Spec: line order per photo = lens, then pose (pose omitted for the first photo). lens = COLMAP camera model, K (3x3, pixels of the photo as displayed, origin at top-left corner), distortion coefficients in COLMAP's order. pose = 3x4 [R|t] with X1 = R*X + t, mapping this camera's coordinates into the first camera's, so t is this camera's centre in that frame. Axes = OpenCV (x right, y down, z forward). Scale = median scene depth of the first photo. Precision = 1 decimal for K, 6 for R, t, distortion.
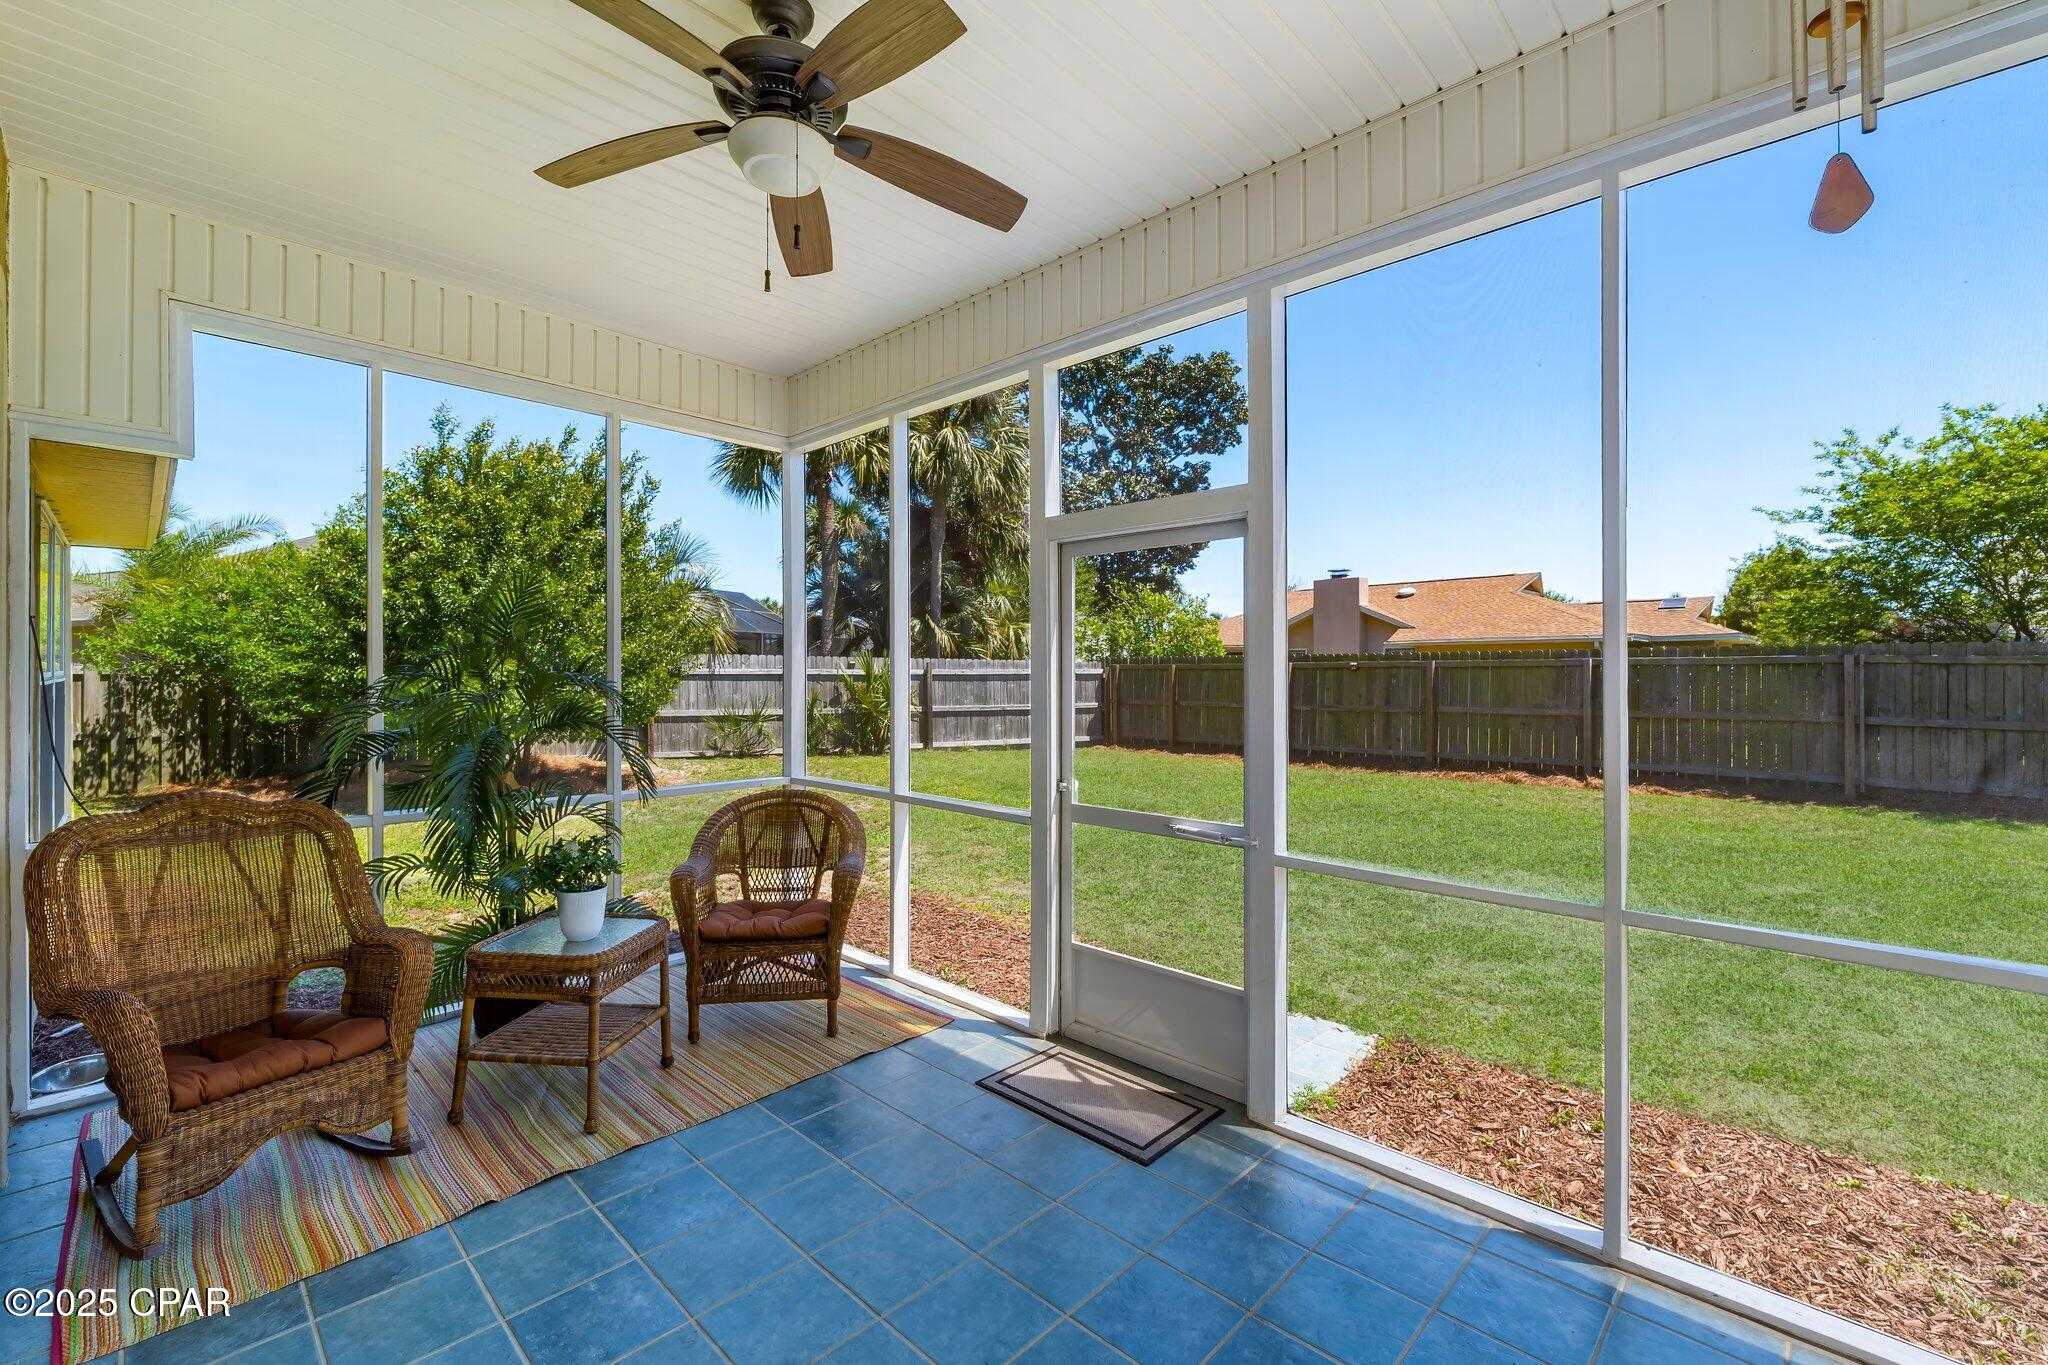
lens RADIAL K [[865.6, 0, 1031.0], [0, 865.6, 675.3], [0, 0, 1]] dist [0.000695, 0.000437]
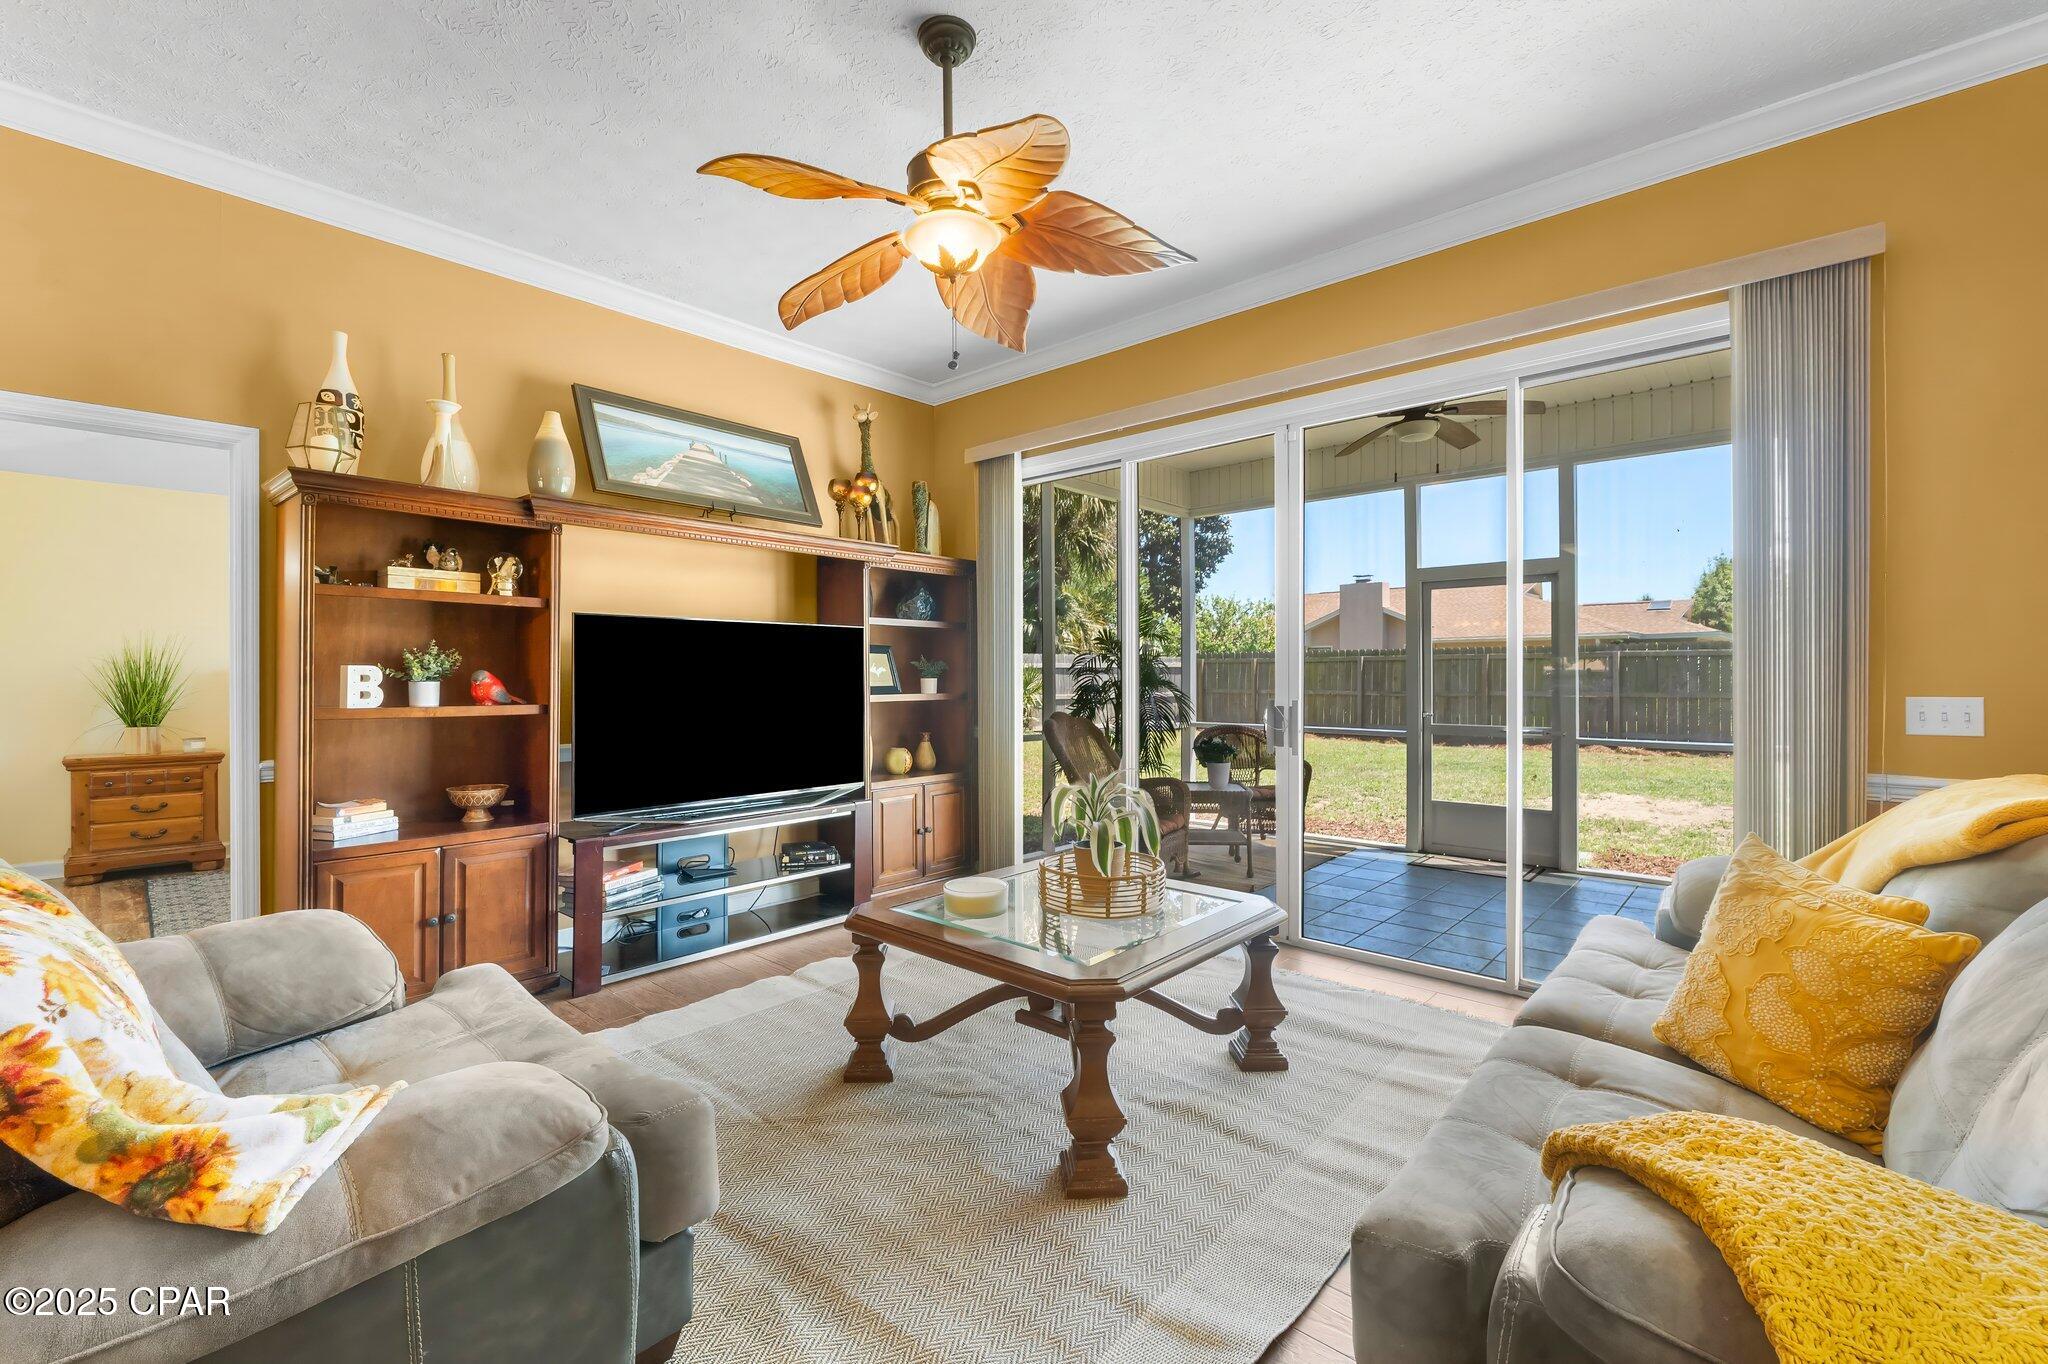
lens RADIAL K [[858.6, 0, 1032.9], [0, 858.6, 673.8], [0, 0, 1]] dist [-0.006498, -0.000601]
pose [[0.999647, -0.004003, 0.026254, -0.229122], [0.004019, 0.999992, -0.000581, 0.009711], [-0.026251, 0.000686, 0.999655, -0.217967]]
